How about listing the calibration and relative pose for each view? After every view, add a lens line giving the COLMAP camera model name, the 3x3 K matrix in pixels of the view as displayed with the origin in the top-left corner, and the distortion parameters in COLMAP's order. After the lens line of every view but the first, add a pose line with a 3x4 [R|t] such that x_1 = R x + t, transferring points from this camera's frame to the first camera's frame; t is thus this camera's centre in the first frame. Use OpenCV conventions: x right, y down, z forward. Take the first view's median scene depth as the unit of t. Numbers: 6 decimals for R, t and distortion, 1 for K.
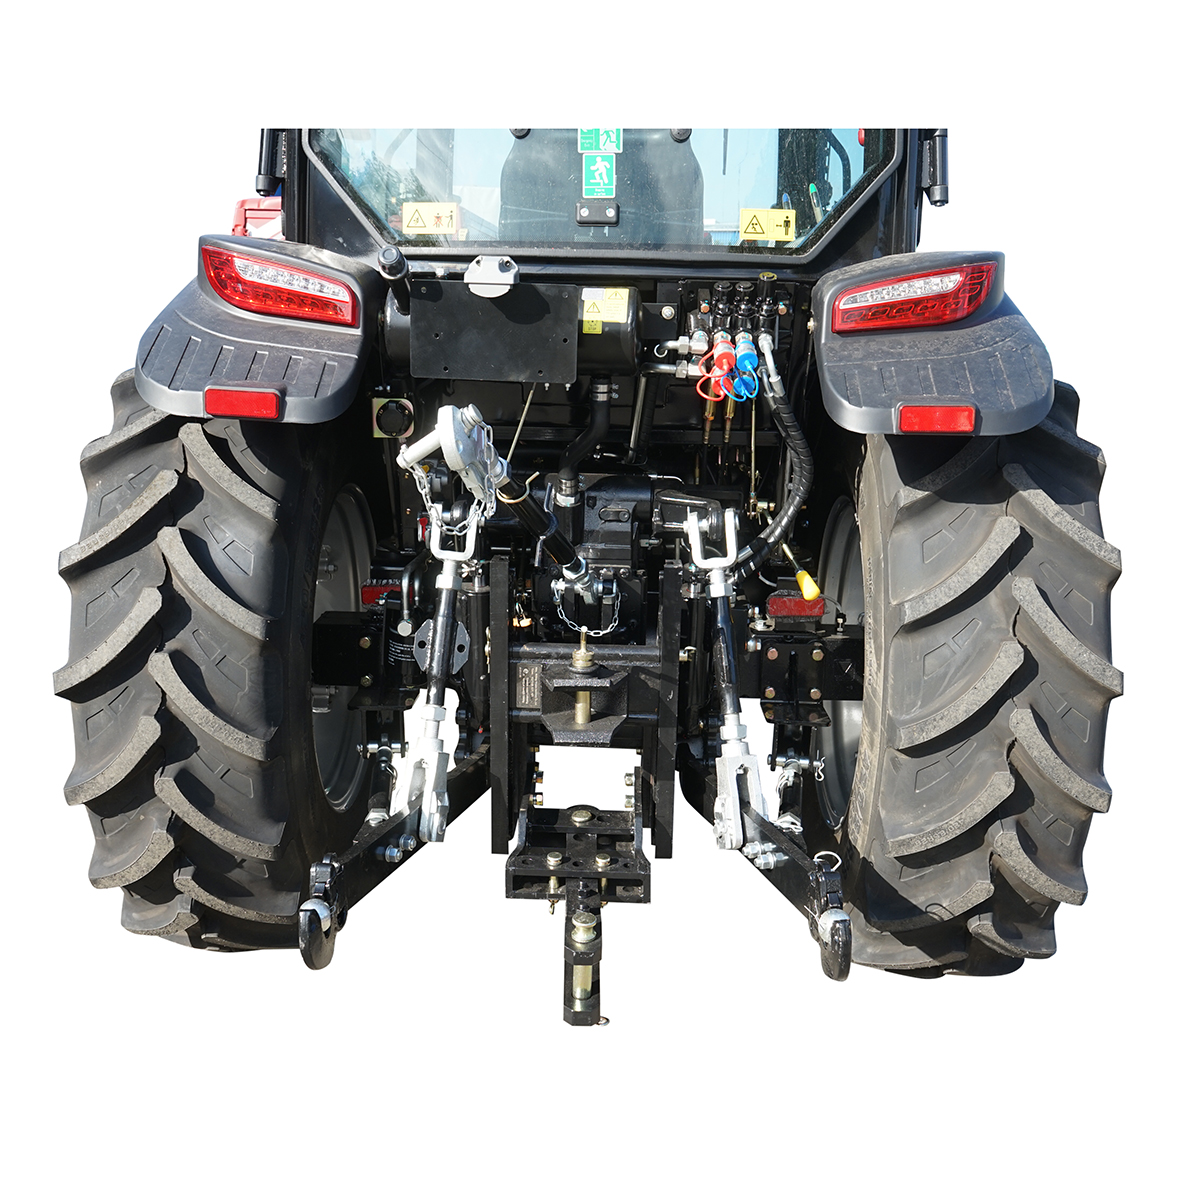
lens RADIAL K [[1222.2, 0, 581.5], [0, 1222.2, 600.3], [0, 0, 1]] dist [0.000566, -0.008900]
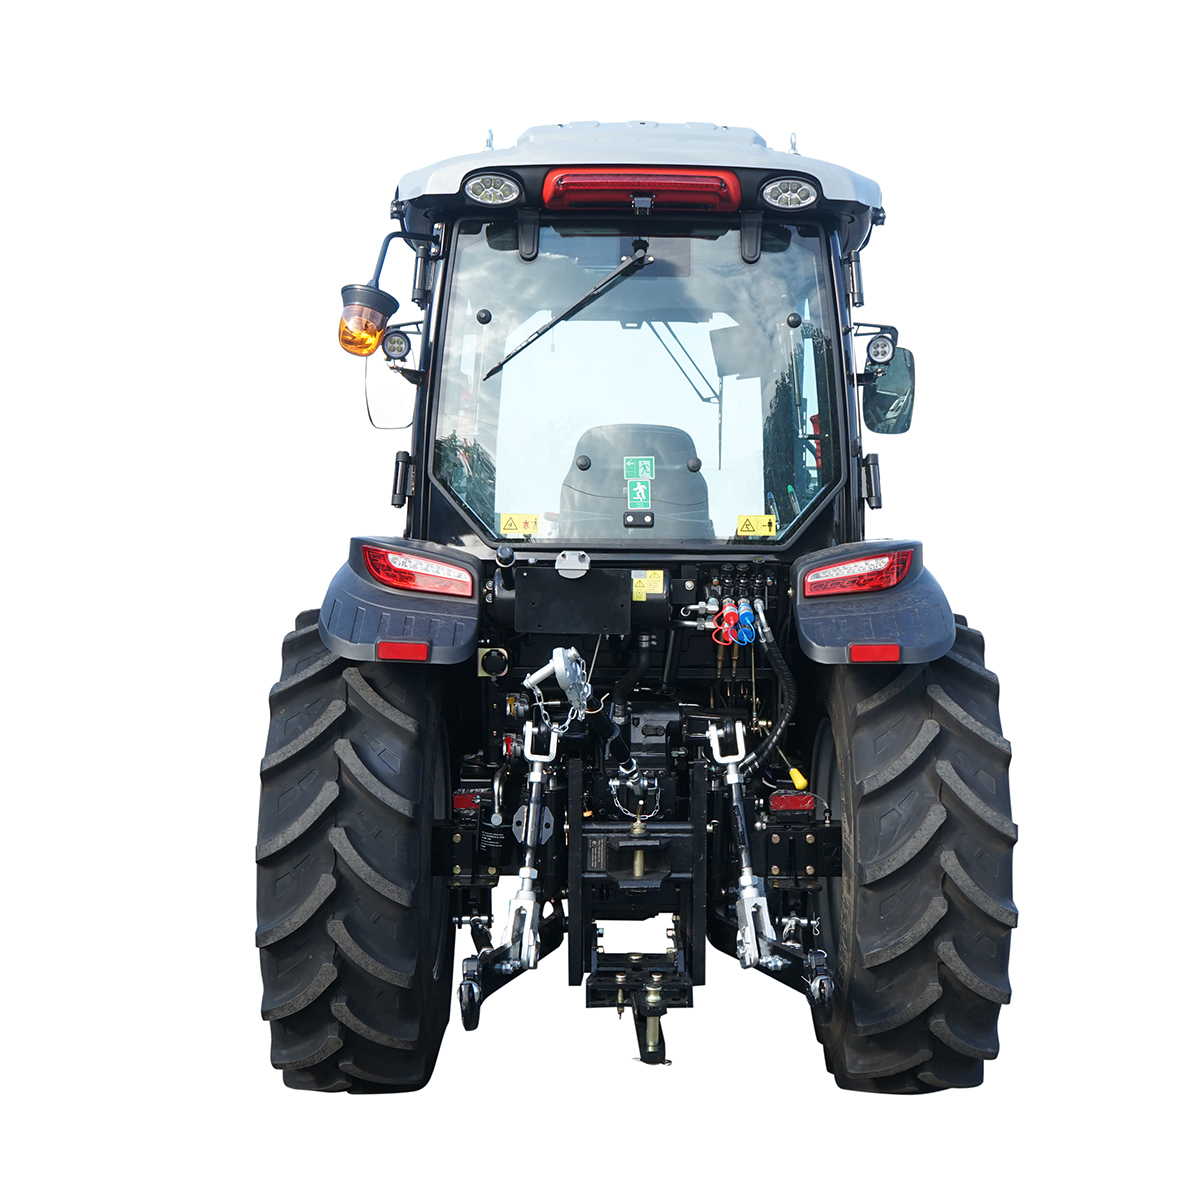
lens RADIAL K [[1222.6, 0, 567.3], [0, 1222.6, 600.5], [0, 0, 1]] dist [-0.017269, -0.014087]
pose [[0.999820, -0.015274, -0.011253, -0.058364], [0.012553, 0.977341, -0.211297, 0.084711], [0.014226, 0.211118, 0.977357, -0.408325]]
